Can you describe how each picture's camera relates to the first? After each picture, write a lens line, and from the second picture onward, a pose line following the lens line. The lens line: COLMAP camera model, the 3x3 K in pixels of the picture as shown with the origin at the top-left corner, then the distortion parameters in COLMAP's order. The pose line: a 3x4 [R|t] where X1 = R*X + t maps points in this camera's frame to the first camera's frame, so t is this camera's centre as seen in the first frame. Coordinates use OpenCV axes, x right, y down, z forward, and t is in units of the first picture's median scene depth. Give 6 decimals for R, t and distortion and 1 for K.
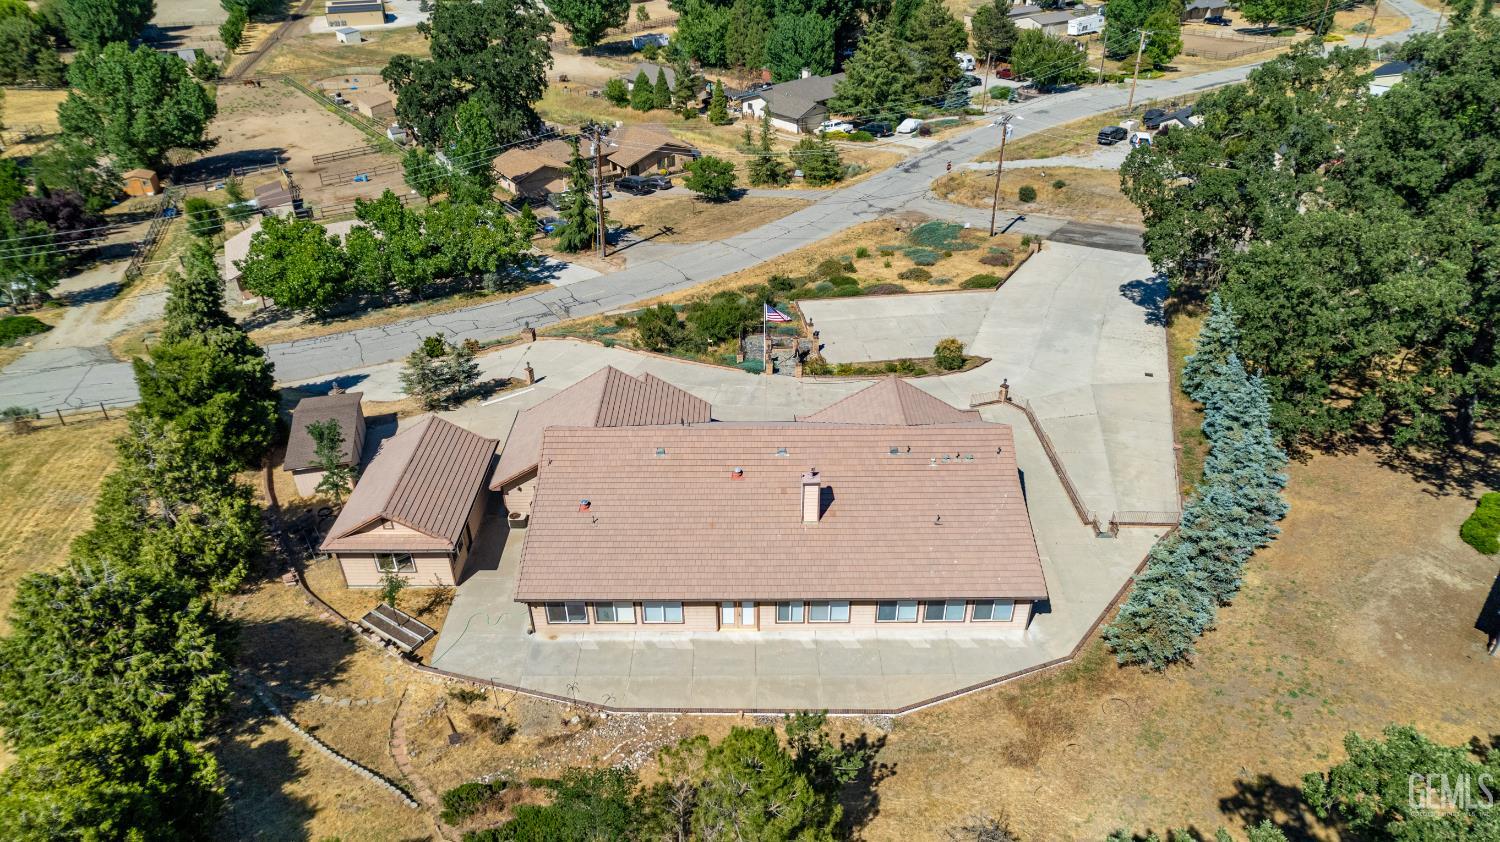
lens RADIAL K [[950.5, 0, 750.0], [0, 950.5, 421.0], [0, 0, 1]] dist [-0.071028, 0.075505]
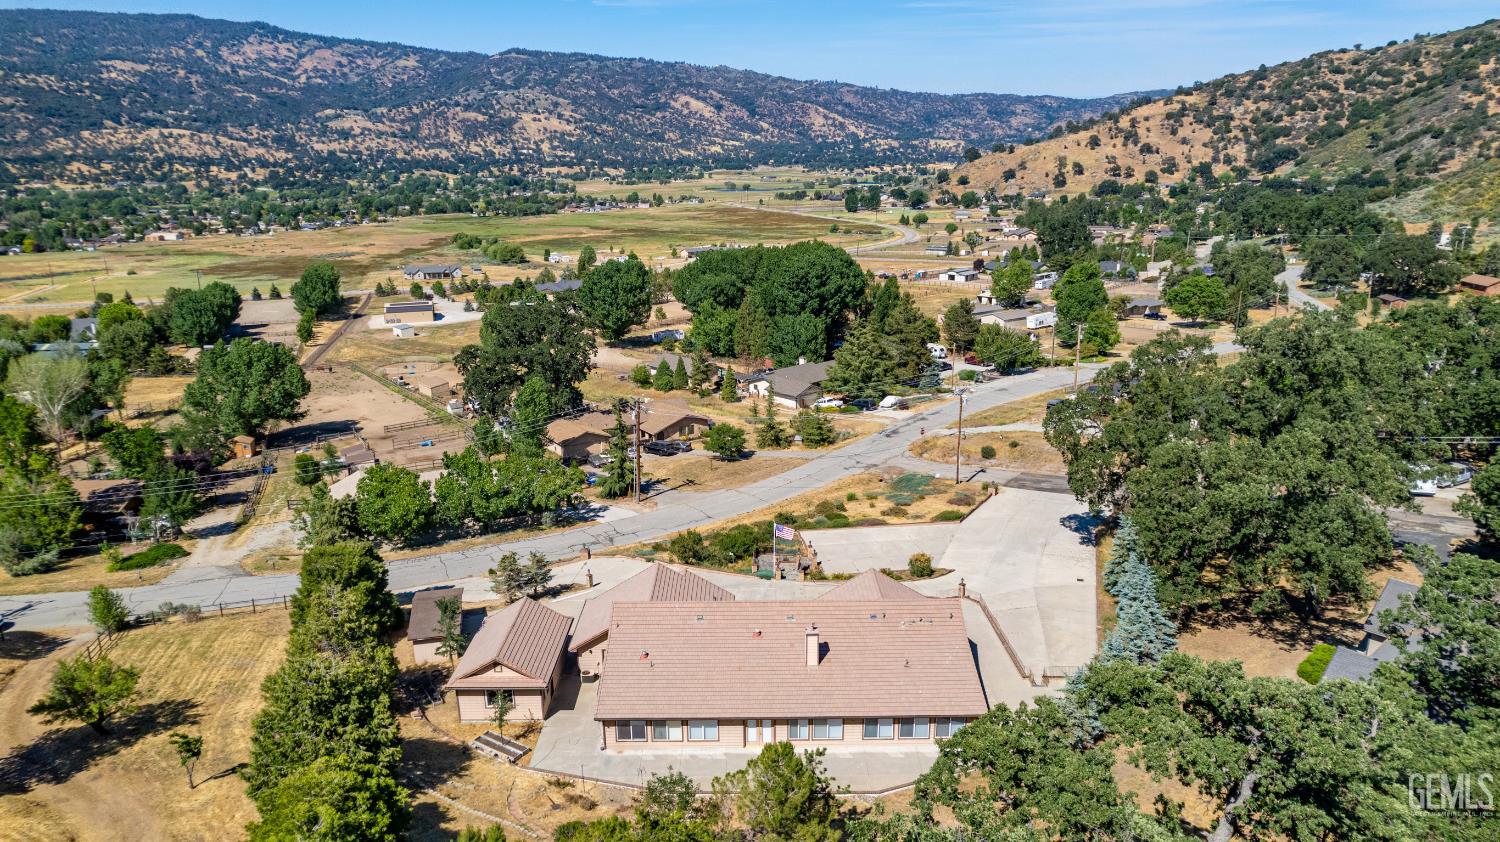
lens RADIAL K [[950.5, 0, 750.0], [0, 950.5, 421.0], [0, 0, 1]] dist [-0.071028, 0.075505]
pose [[0.999994, -0.003285, 0.000709, -0.012128], [0.003350, 0.956731, -0.290954, 0.080973], [0.000277, 0.290955, 0.956737, -0.191177]]
